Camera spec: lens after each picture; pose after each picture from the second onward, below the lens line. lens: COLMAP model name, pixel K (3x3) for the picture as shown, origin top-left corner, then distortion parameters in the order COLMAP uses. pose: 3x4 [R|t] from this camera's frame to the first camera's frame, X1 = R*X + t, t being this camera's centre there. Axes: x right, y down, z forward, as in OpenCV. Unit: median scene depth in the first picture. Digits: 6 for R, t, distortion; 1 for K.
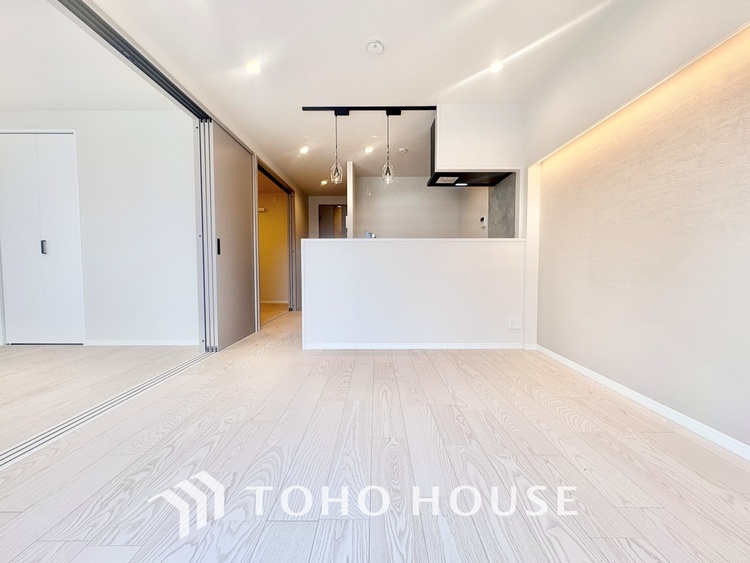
lens RADIAL K [[299.3, 0, 375.3], [0, 299.3, 280.6], [0, 0, 1]] dist [0.001118, 0.000204]
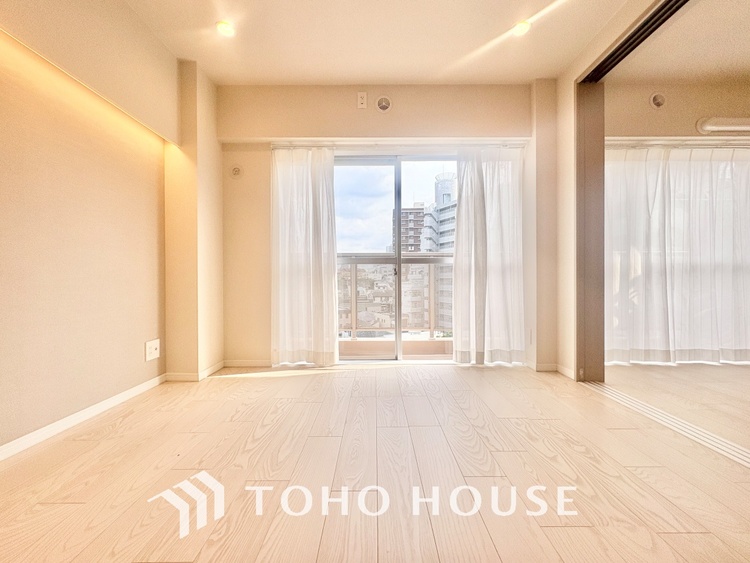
lens RADIAL K [[299.3, 0, 375.3], [0, 299.3, 280.6], [0, 0, 1]] dist [0.001118, 0.000204]
pose [[-0.999977, 0.005486, -0.003887, -0.003079], [0.005296, 0.998866, 0.047324, -0.020523], [0.004142, 0.047303, -0.998872, 0.948527]]
